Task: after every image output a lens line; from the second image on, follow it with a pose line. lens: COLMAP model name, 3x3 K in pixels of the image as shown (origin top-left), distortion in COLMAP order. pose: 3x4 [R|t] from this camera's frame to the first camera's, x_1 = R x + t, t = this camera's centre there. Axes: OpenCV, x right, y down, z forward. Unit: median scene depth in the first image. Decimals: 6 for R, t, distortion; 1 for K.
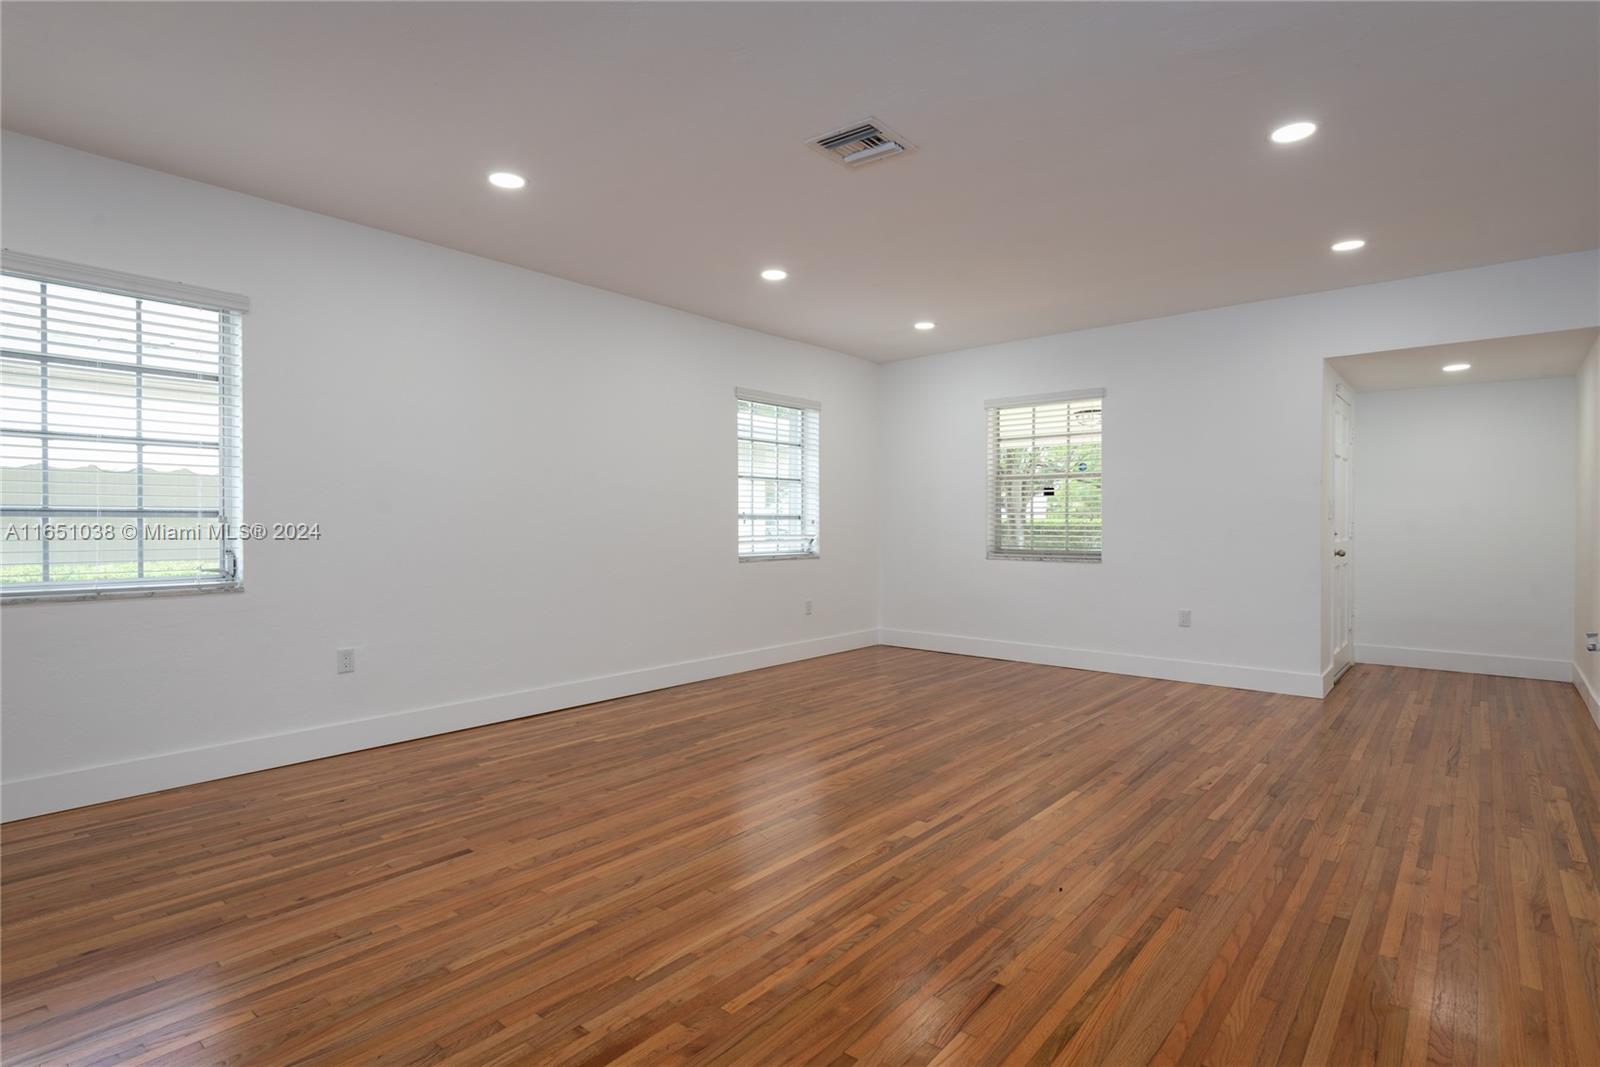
lens RADIAL K [[797.3, 0, 800.0], [0, 797.3, 530.0], [0, 0, 1]] dist [0.004485, 0.000449]
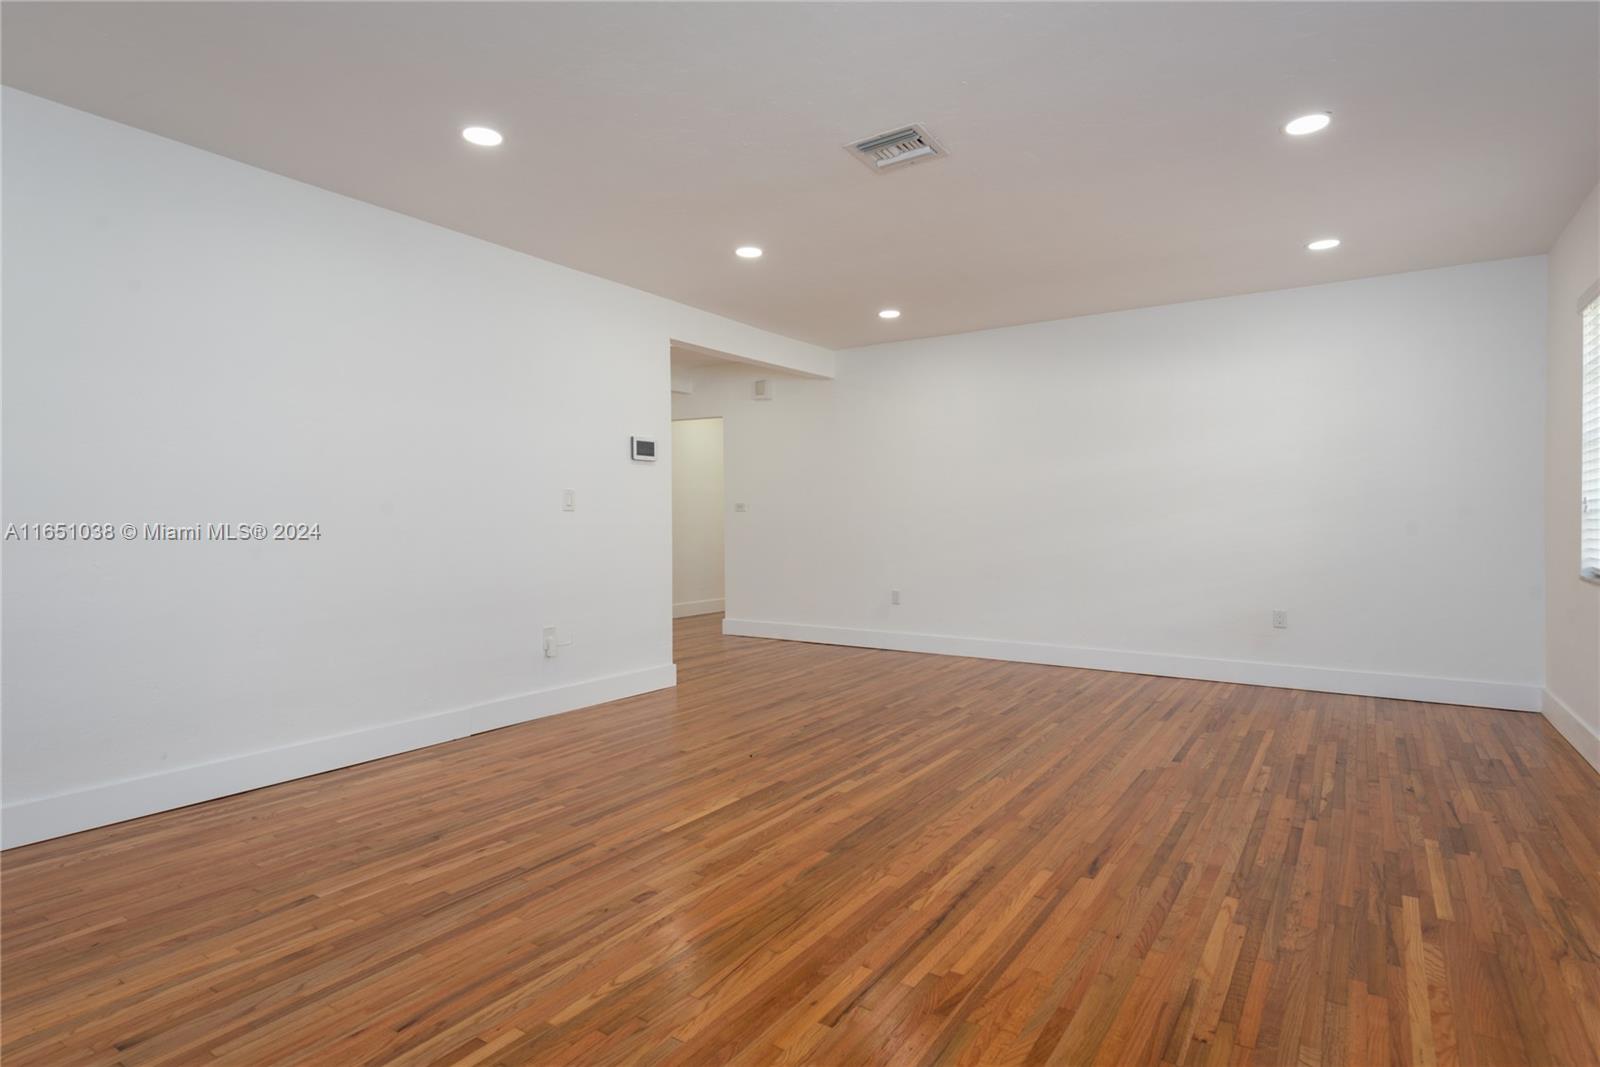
lens RADIAL K [[839.9, 0, 799.9], [0, 839.9, 529.1], [0, 0, 1]] dist [-0.003886, -0.000268]
pose [[-0.993504, 0.004722, -0.113697, 0.319926], [0.002134, 0.999736, 0.022877, -0.017674], [0.113775, 0.022485, -0.993252, 2.009396]]
